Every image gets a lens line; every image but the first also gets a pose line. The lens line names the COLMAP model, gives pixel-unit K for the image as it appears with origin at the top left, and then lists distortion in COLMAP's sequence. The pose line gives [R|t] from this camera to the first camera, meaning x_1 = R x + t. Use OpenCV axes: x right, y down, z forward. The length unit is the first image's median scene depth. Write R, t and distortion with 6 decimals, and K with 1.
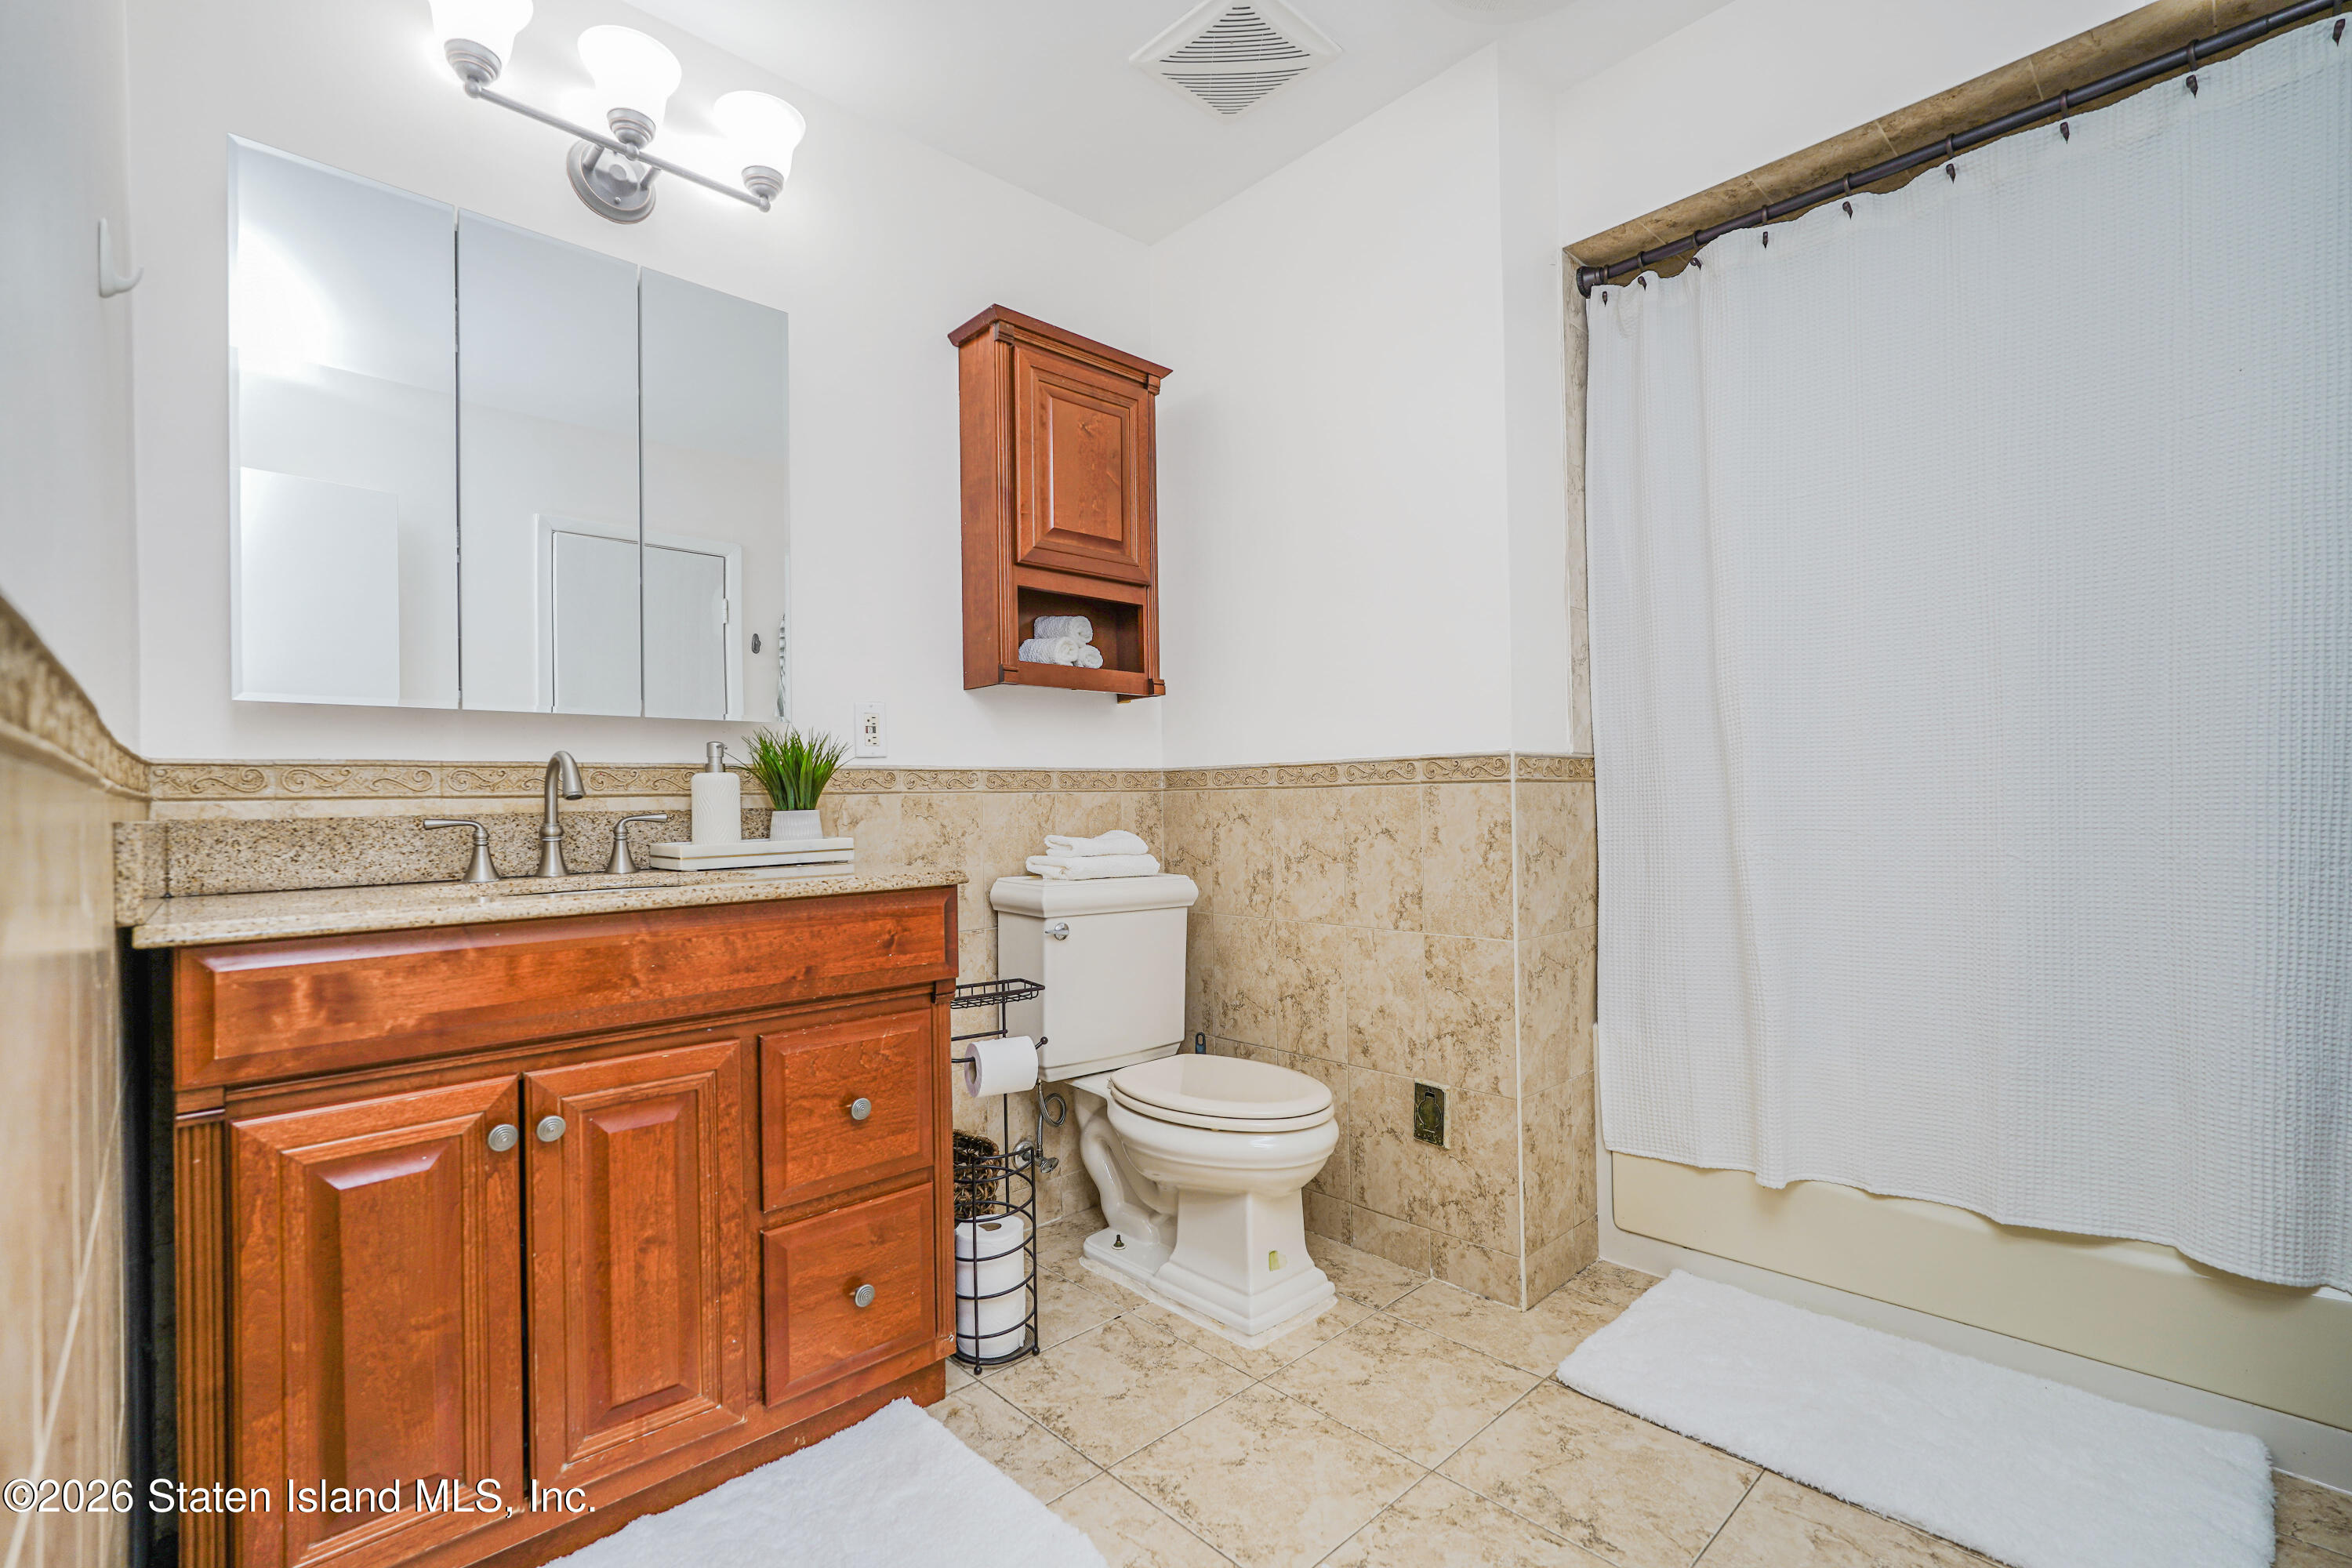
lens RADIAL K [[1051.1, 0, 1185.2], [0, 1051.1, 791.9], [0, 0, 1]] dist [-0.014744, 0.009483]
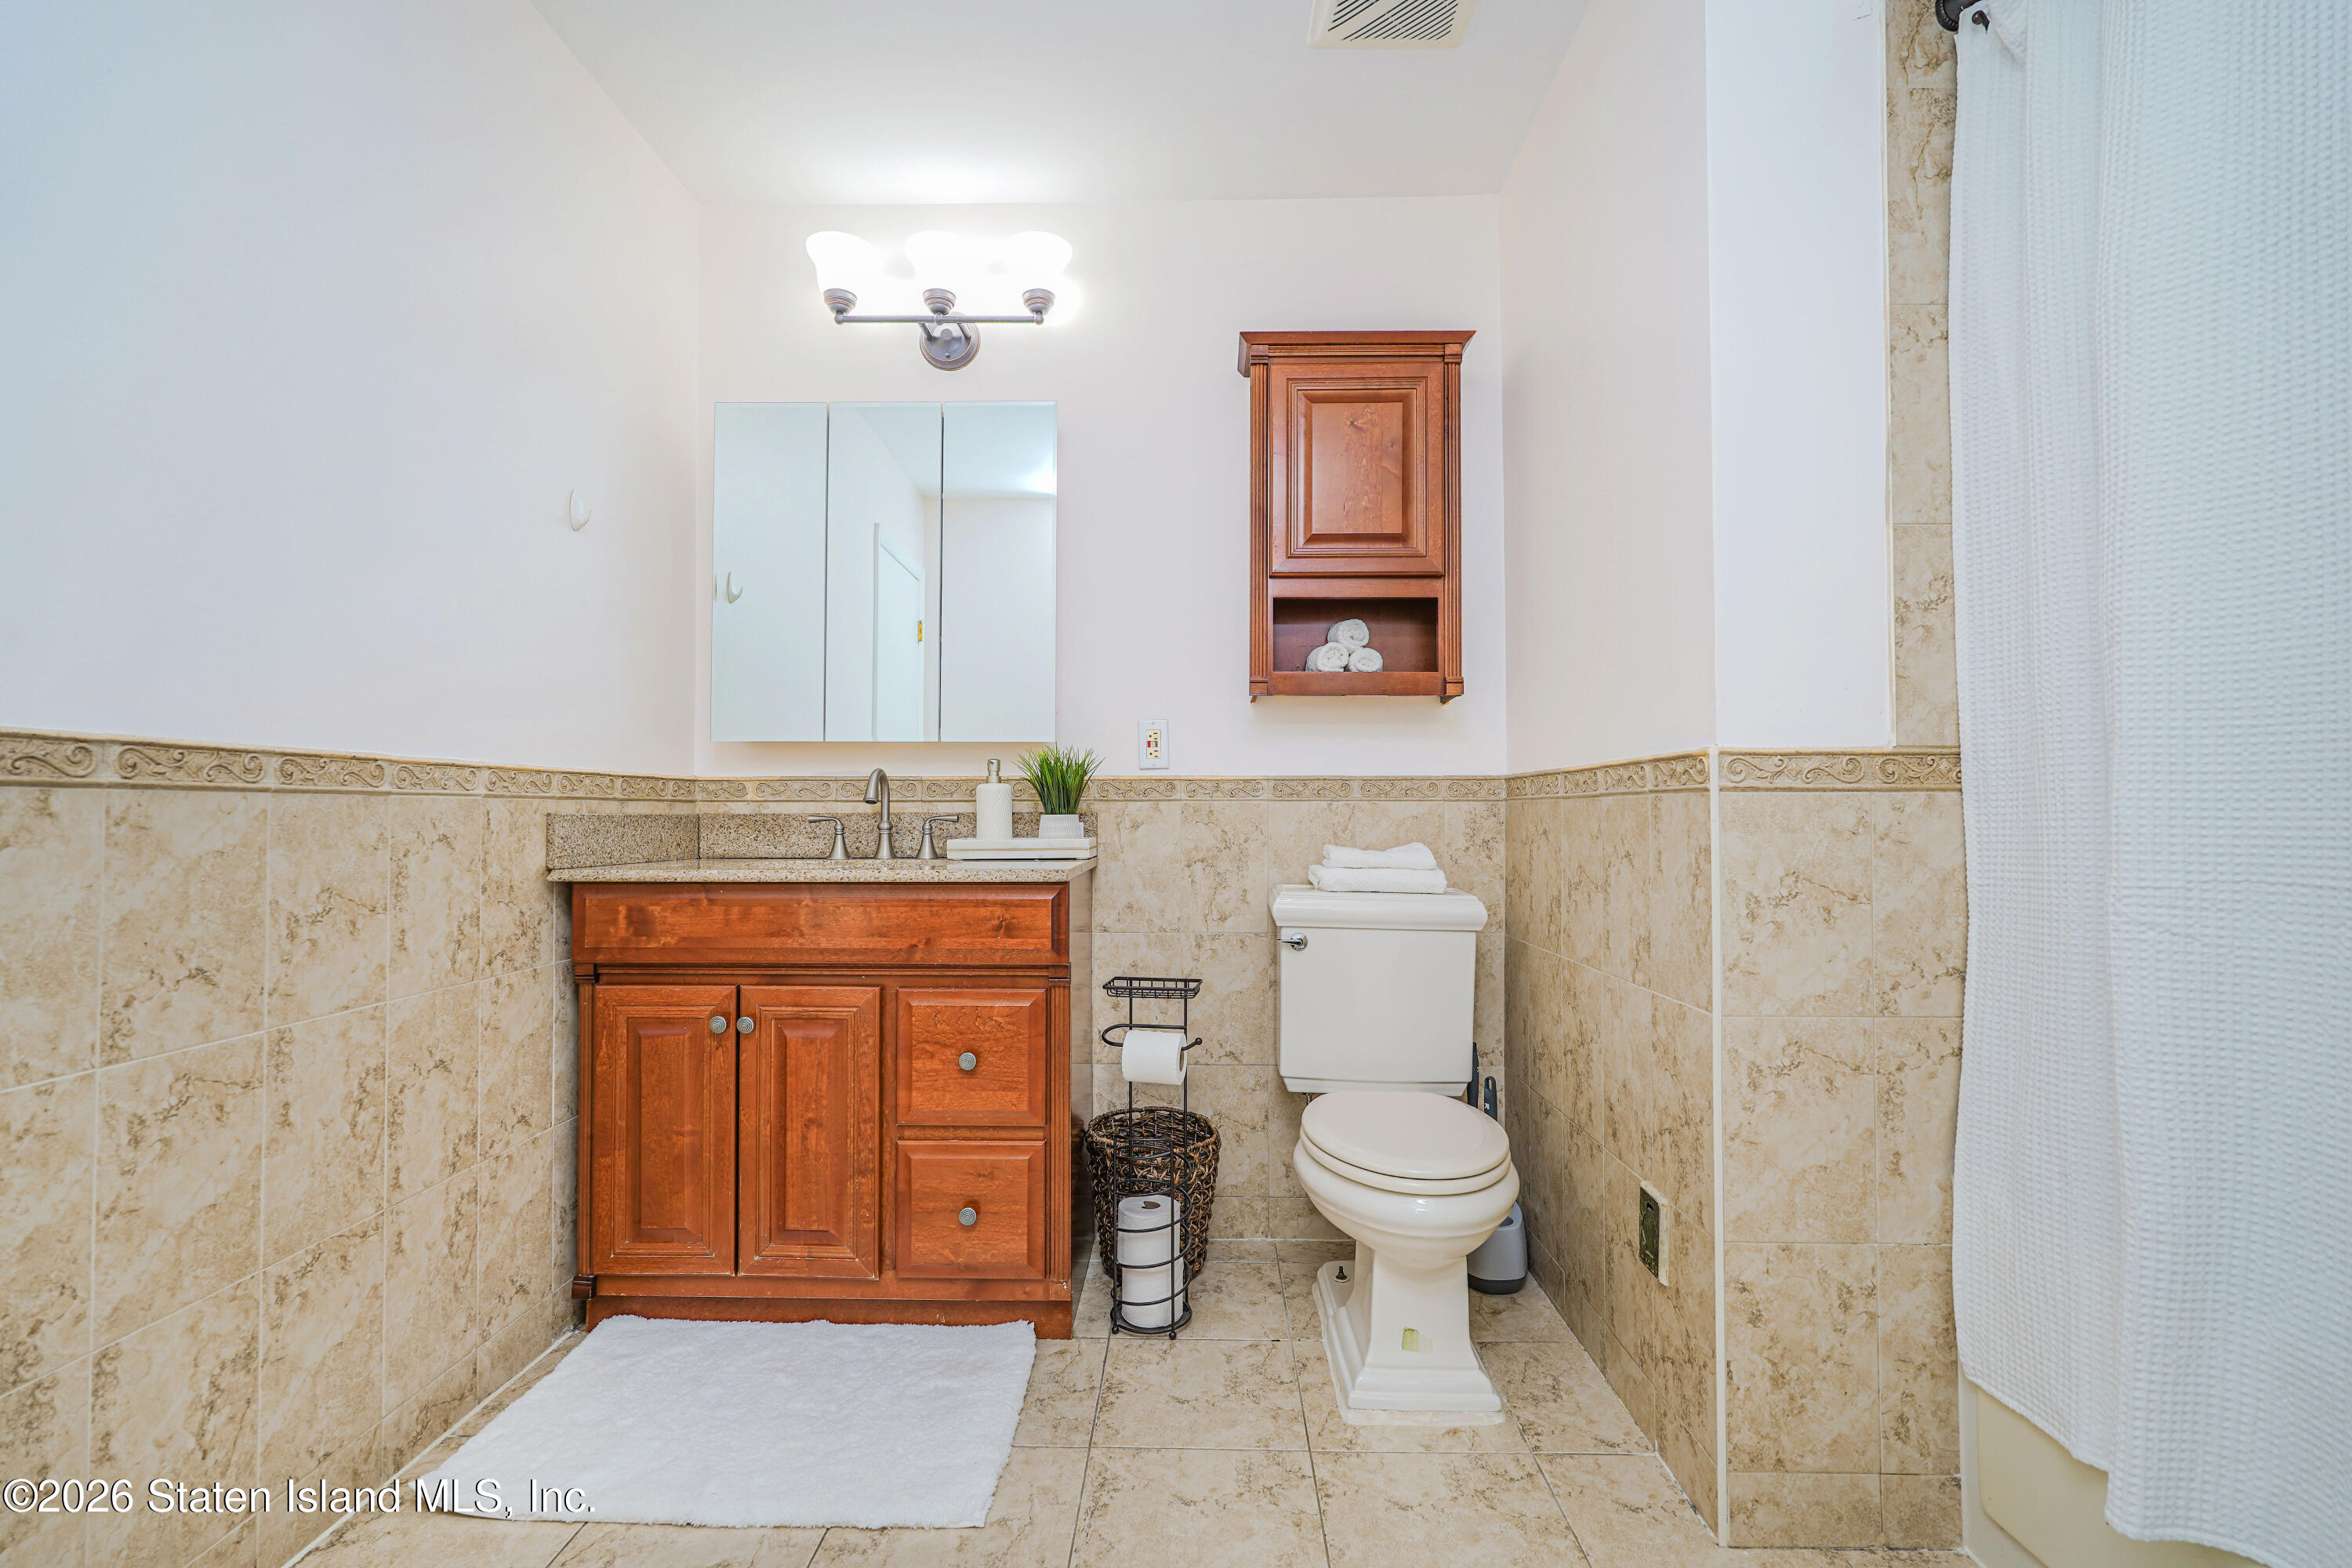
lens RADIAL K [[1051.1, 0, 1176.6], [0, 1051.1, 791.1], [0, 0, 1]] dist [-0.014744, 0.009483]
pose [[0.706504, 0.000704, -0.707709, 0.604031], [-0.005866, 0.999971, -0.004861, -0.004415], [0.707685, 0.007586, 0.706488, 0.261357]]
